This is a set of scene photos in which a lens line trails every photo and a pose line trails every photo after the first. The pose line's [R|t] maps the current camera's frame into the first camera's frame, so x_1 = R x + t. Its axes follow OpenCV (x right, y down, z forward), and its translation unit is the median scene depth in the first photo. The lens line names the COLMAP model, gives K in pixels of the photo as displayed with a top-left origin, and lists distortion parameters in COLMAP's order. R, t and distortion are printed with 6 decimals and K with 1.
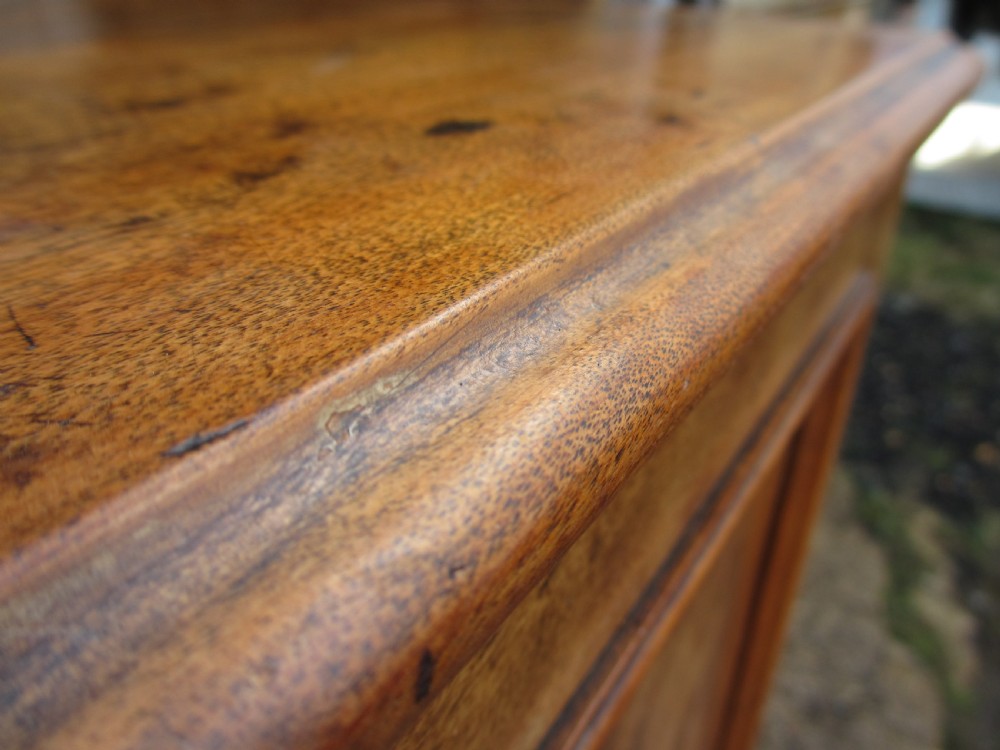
lens RADIAL K [[823.3, 0, 500.0], [0, 823.3, 375.0], [0, 0, 1]] dist [-0.027039, -0.008470]
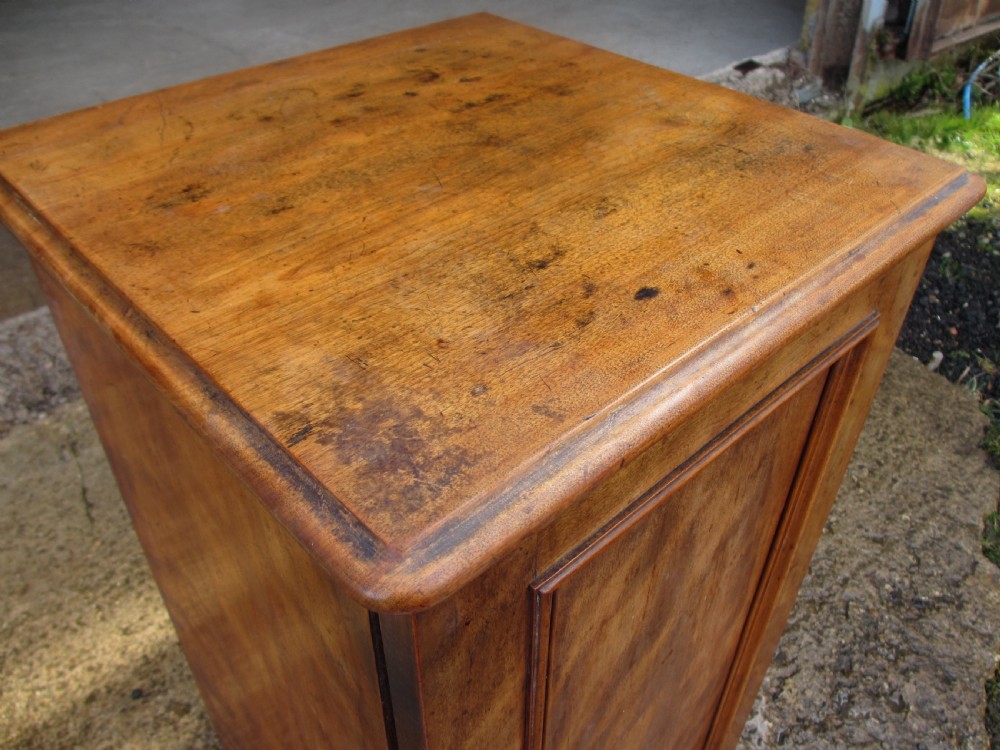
lens RADIAL K [[823.3, 0, 500.0], [0, 823.3, 375.0], [0, 0, 1]] dist [-0.027039, -0.008470]
pose [[0.972733, 0.136594, -0.187436, 0.051182], [-0.103562, 0.978937, 0.175944, -0.865153], [0.207521, -0.151735, 0.966391, -3.468011]]
